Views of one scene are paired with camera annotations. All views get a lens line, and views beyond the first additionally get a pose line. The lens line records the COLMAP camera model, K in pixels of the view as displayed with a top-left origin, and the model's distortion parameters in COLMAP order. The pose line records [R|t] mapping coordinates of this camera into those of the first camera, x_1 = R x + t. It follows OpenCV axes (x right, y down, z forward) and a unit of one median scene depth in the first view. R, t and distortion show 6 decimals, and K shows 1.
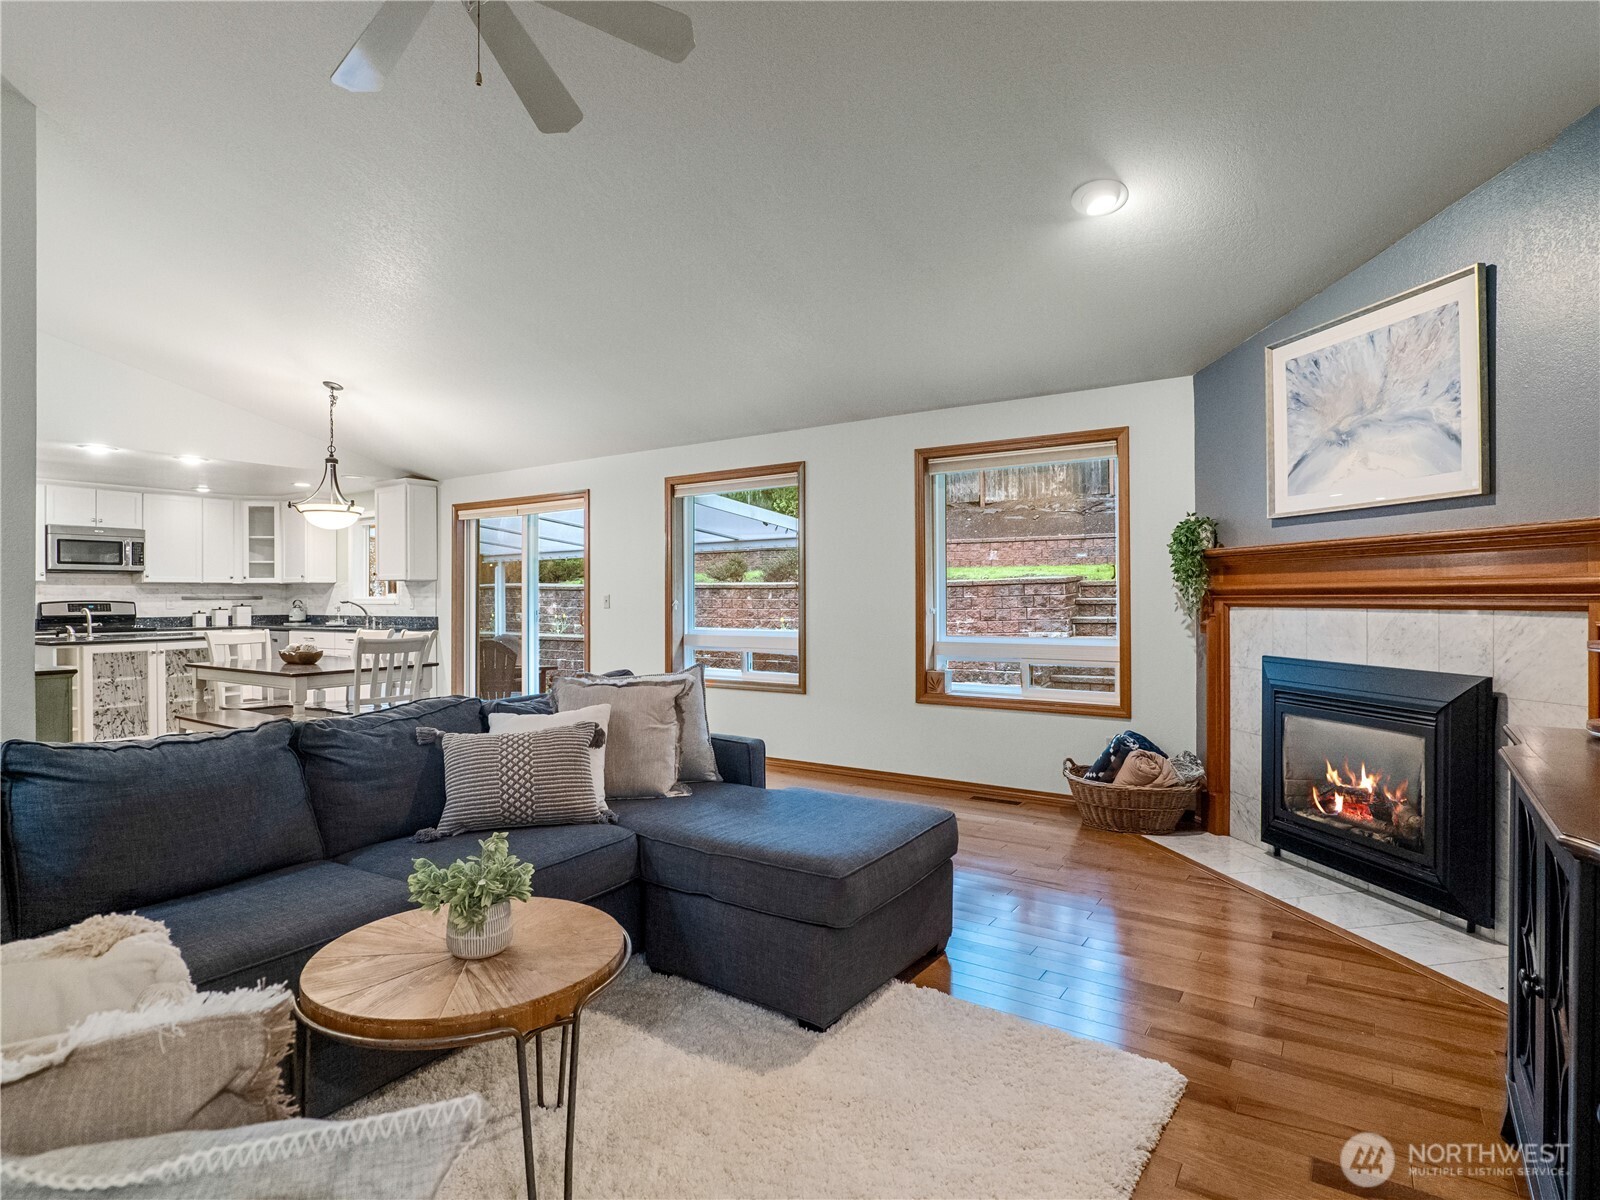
lens RADIAL K [[839.6, 0, 800.5], [0, 839.6, 595.8], [0, 0, 1]] dist [-0.026301, 0.009499]
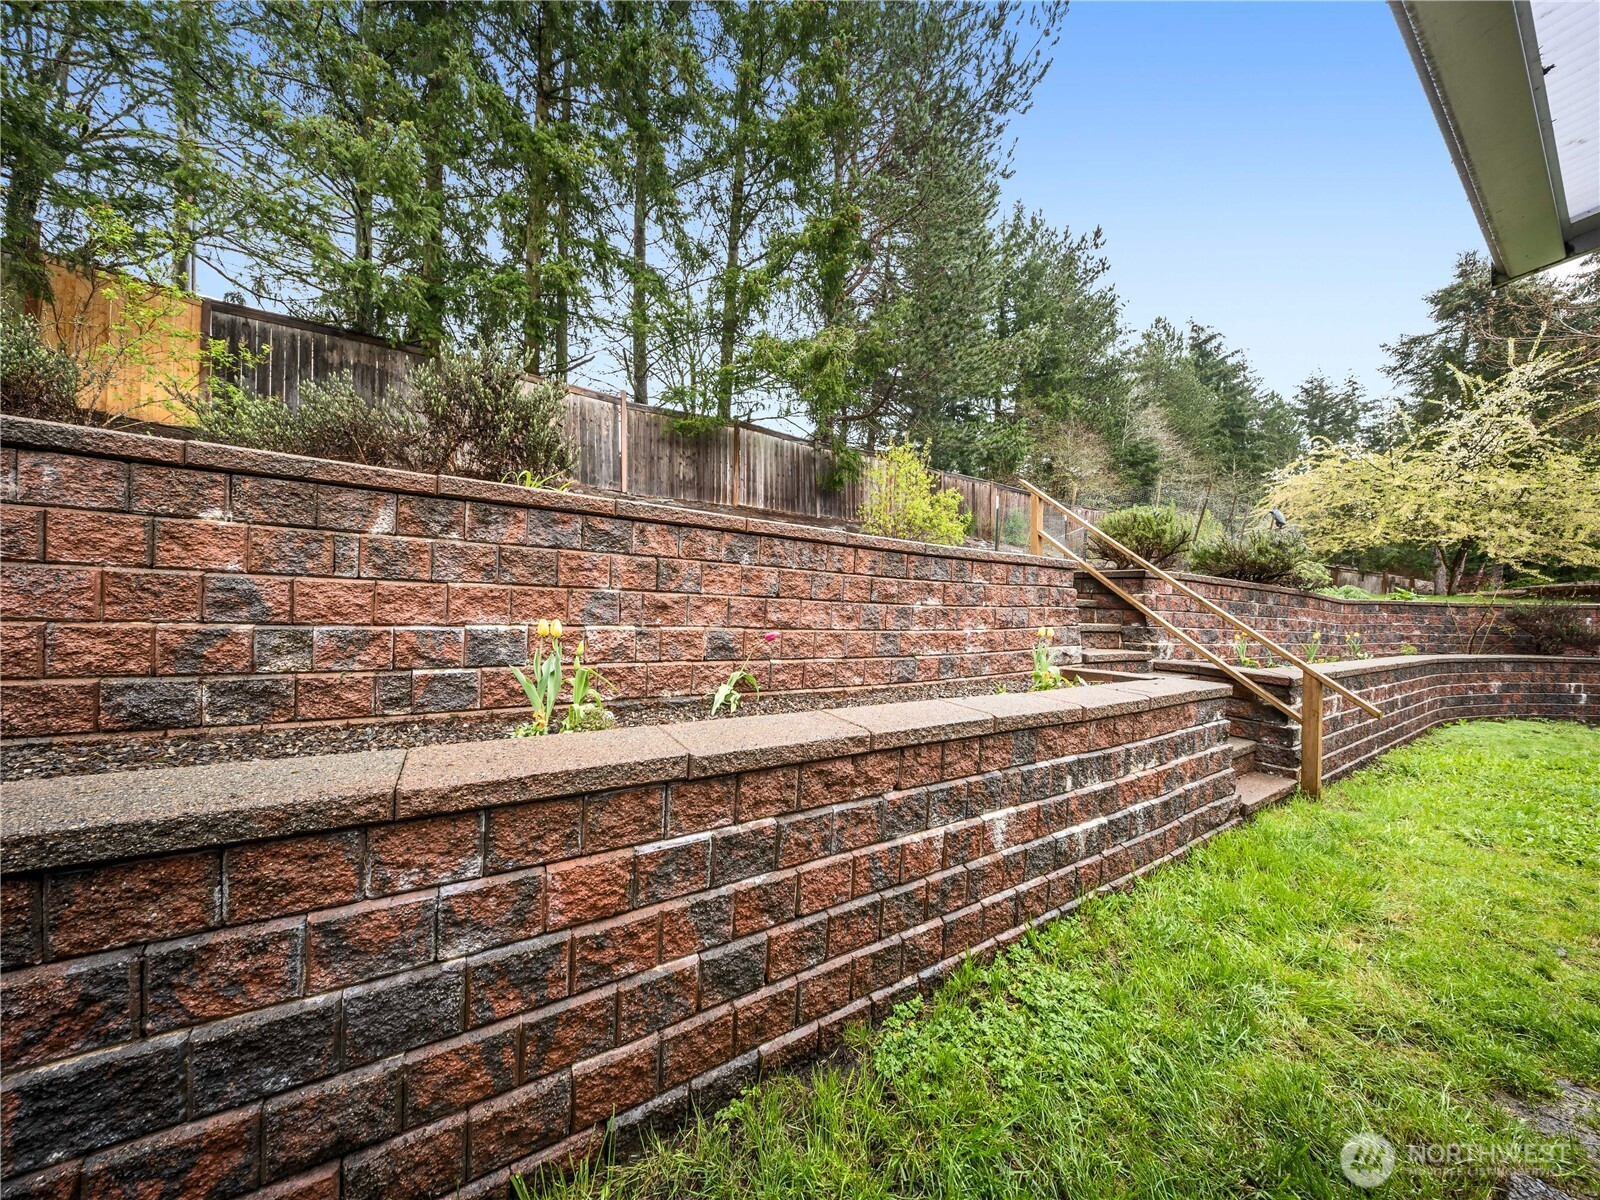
lens RADIAL K [[532.0, 0, 804.9], [0, 532.0, 607.2], [0, 0, 1]] dist [0.000848, -0.000165]
pose [[0.403997, 0.036115, 0.914047, -0.194302], [-0.020958, 0.999324, -0.030221, 0.040190], [-0.914520, -0.006948, 0.404481, 1.345940]]
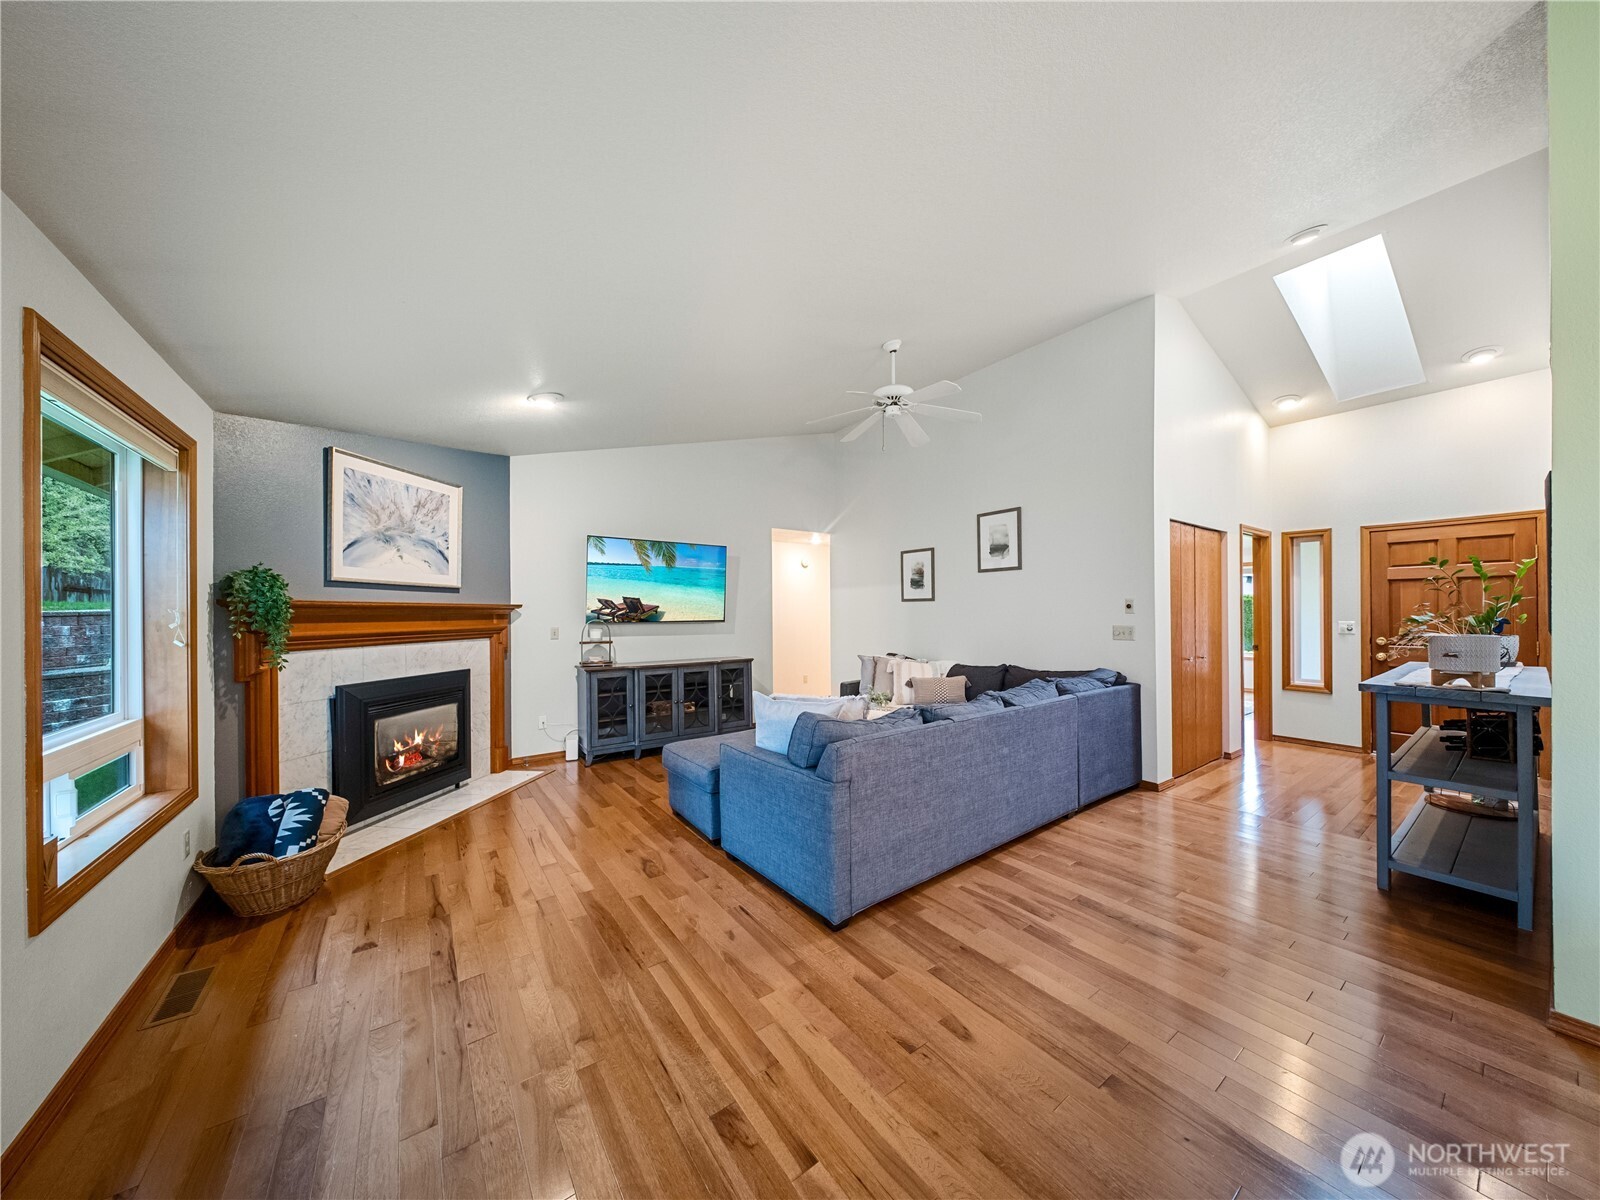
lens RADIAL K [[532.0, 0, 804.9], [0, 532.0, 607.2], [0, 0, 1]] dist [0.000848, -0.000165]
pose [[-0.938327, 0.014027, 0.345465, -0.202865], [0.010491, 0.999872, -0.012101, -0.016206], [-0.345591, -0.007730, -0.938353, 0.749855]]
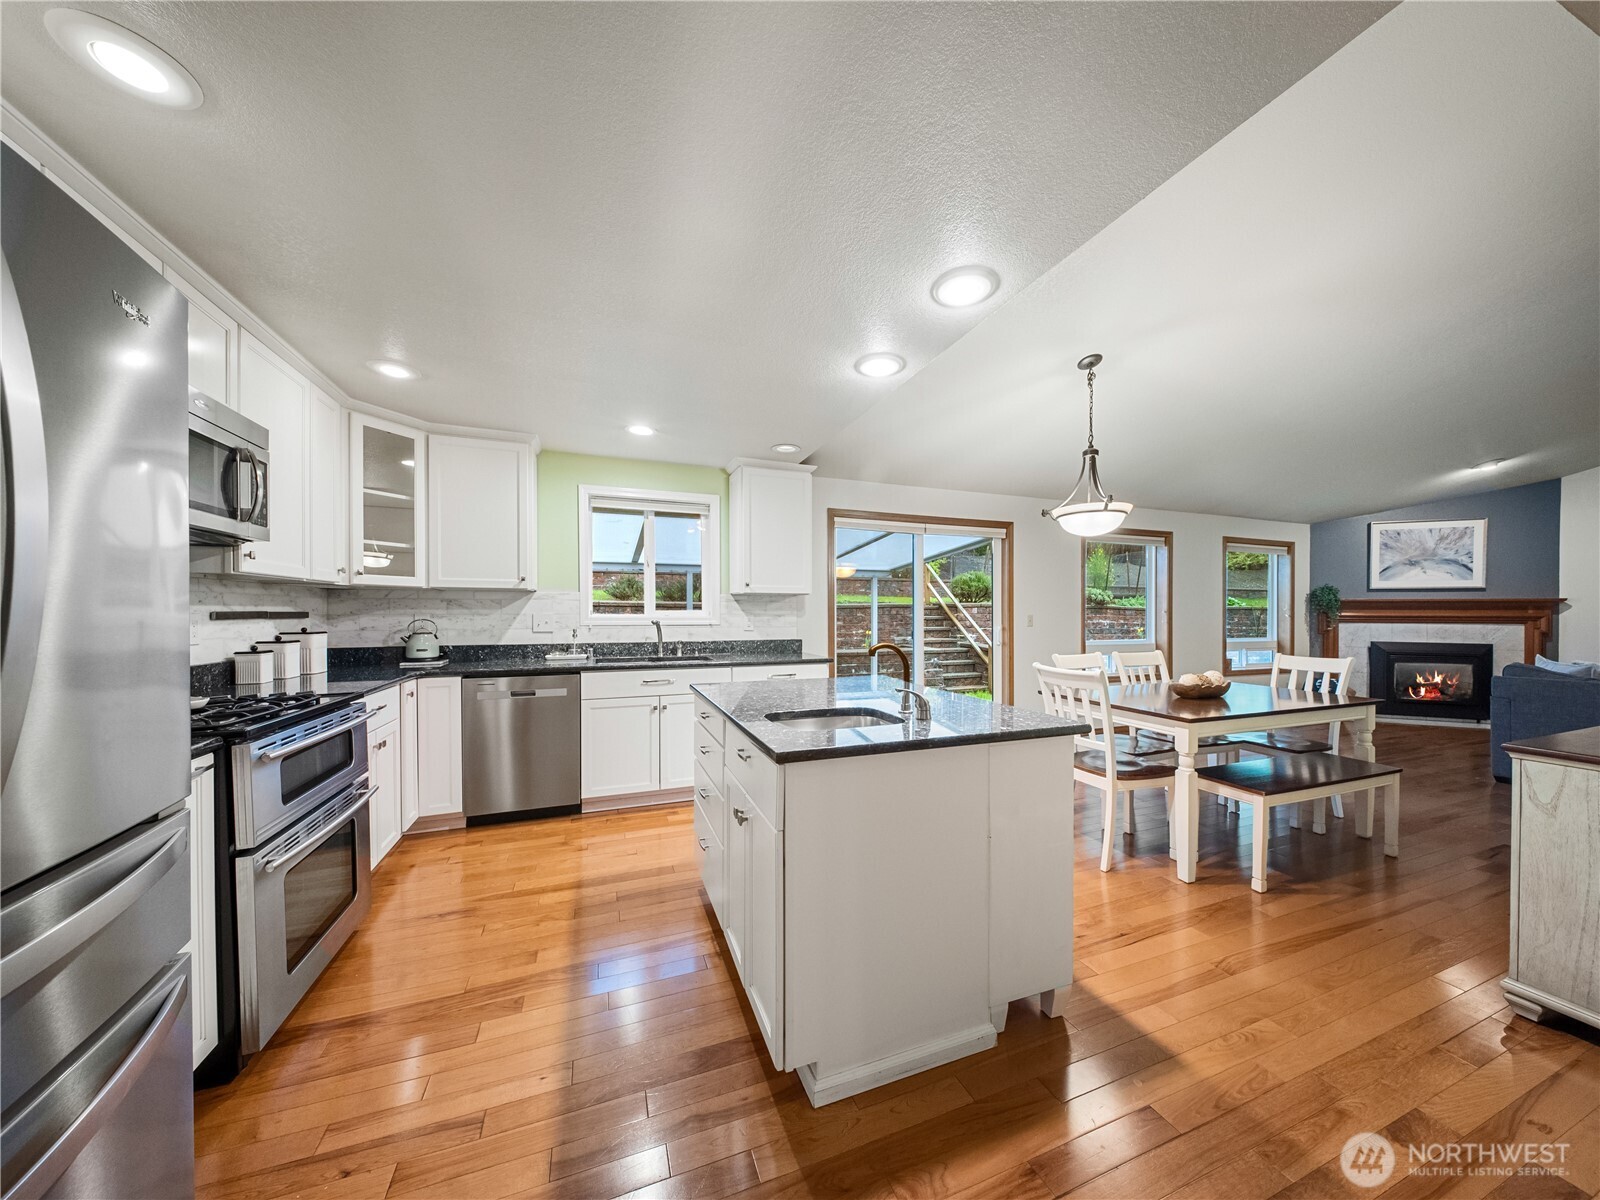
lens RADIAL K [[544.6, 0, 806.0], [0, 544.6, 614.9], [0, 0, 1]] dist [0.006591, -0.003772]
pose [[0.579427, 0.003328, 0.815017, -0.910388], [-0.007660, 0.999970, 0.001363, -0.000233], [-0.814988, -0.007033, 0.579435, 0.713717]]
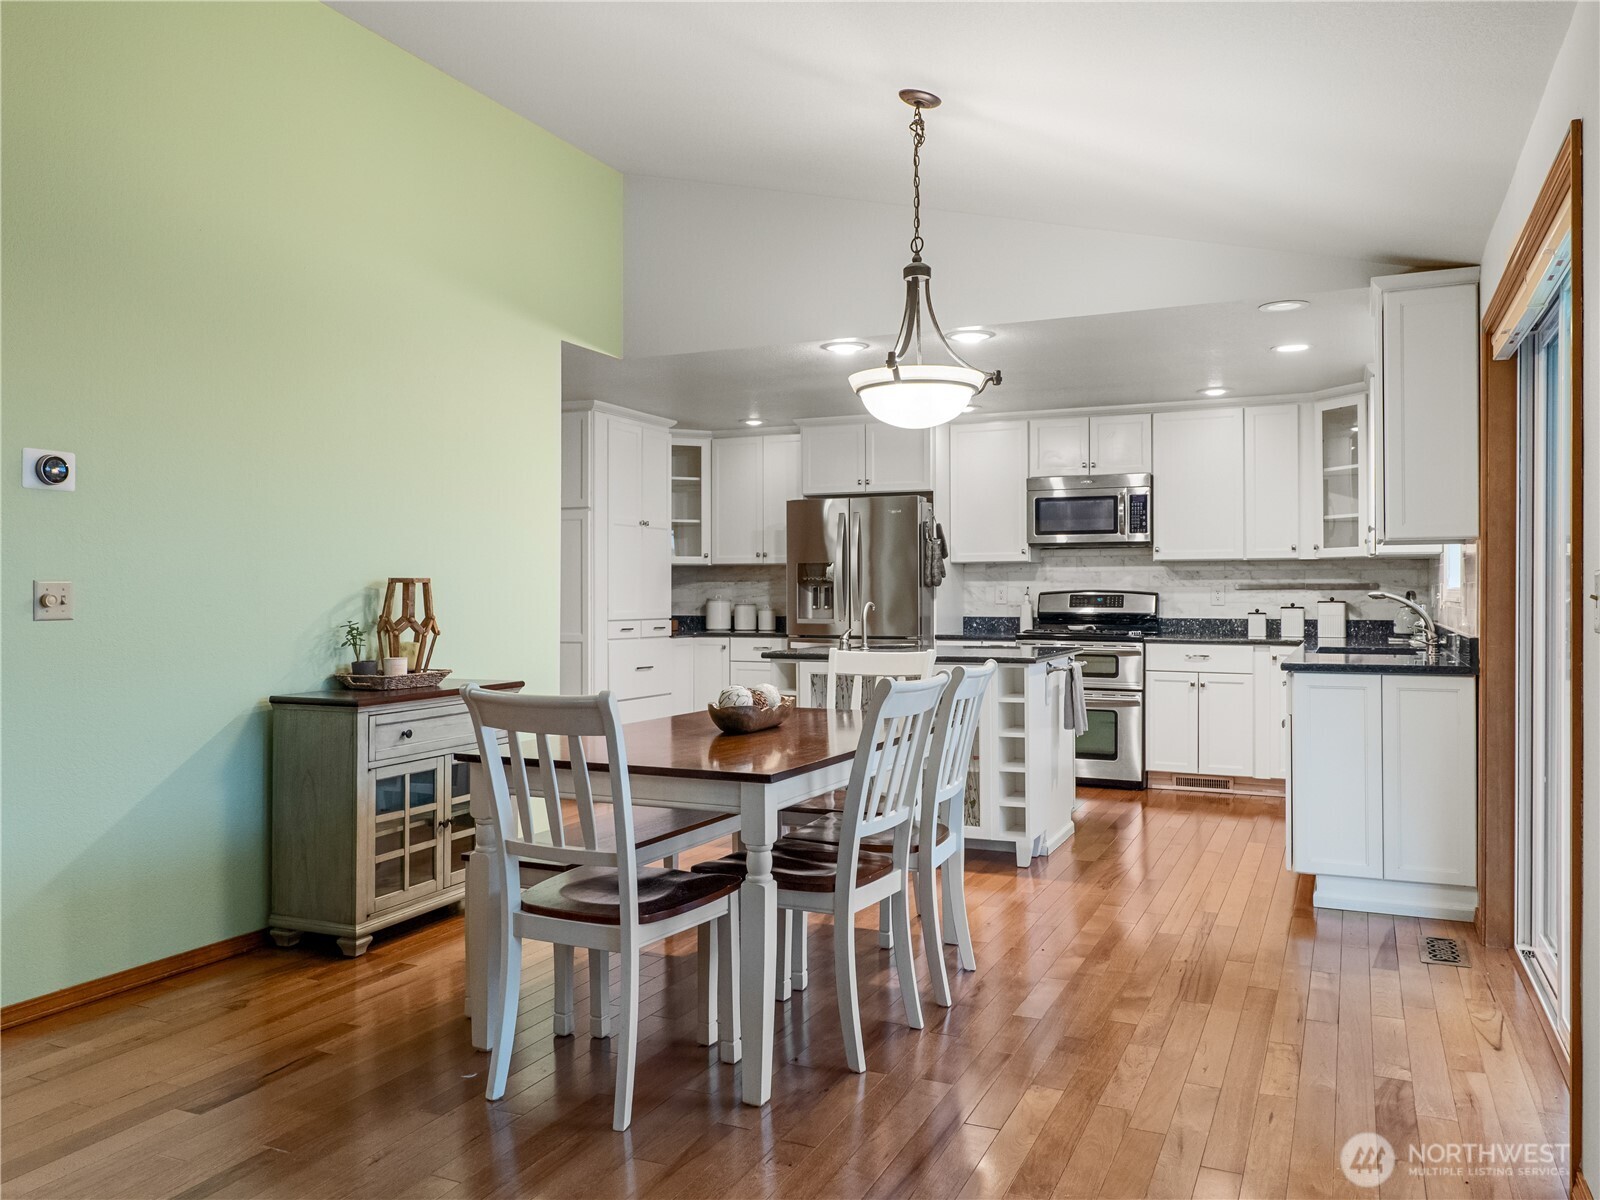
lens RADIAL K [[1212.0, 0, 798.1], [0, 1212.0, 566.1], [0, 0, 1]] dist [0.002947, -0.001102]
pose [[0.157450, -0.015743, -0.987401, 0.041910], [0.000267, 0.999874, -0.015899, 0.002016], [0.987527, 0.002240, 0.157434, 0.653035]]
